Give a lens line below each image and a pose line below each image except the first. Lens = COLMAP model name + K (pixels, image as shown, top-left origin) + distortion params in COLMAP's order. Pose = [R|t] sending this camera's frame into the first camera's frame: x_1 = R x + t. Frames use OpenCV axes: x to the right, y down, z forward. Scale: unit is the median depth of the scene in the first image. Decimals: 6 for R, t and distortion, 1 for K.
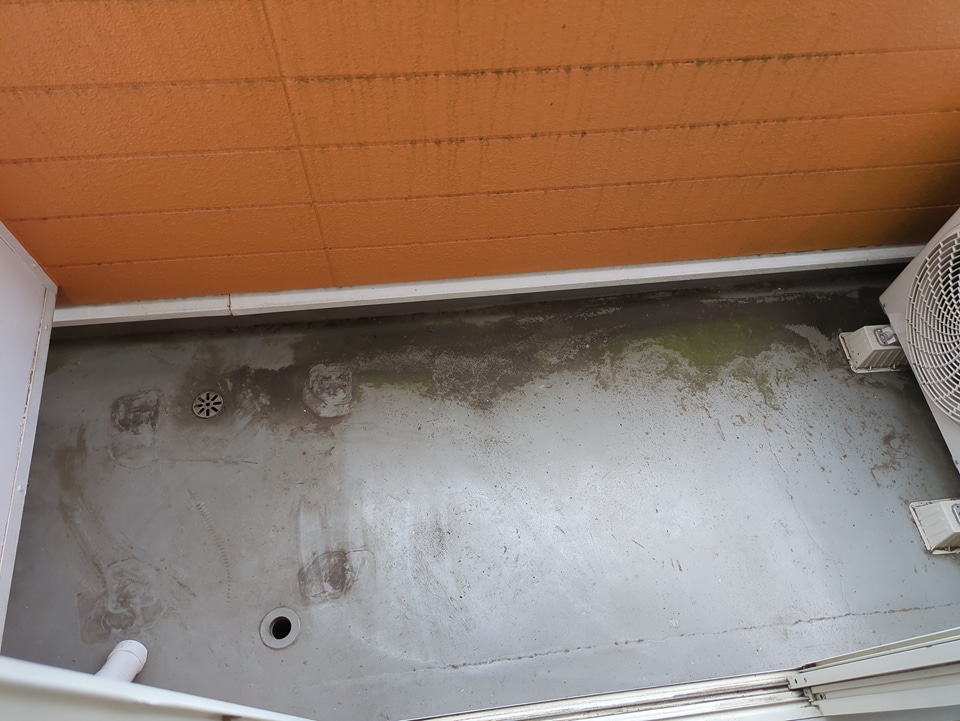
lens RADIAL K [[720.7, 0, 485.0], [0, 720.7, 367.0], [0, 0, 1]] dist [0.049048, -0.051973]
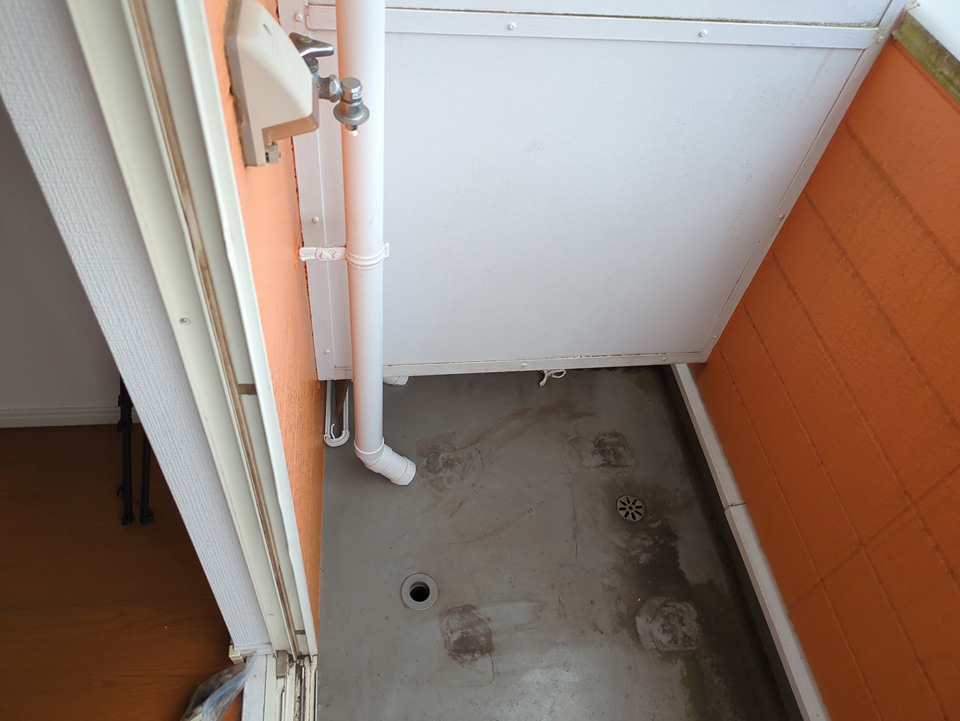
lens RADIAL K [[728.7, 0, 480.0], [0, 728.7, 360.5], [0, 0, 1]] dist [0.046483, -0.046132]
pose [[-0.009779, 0.719748, -0.694166, 0.198651], [-0.925539, 0.256271, 0.278754, -0.097759], [0.378527, 0.645204, 0.663649, 0.099622]]
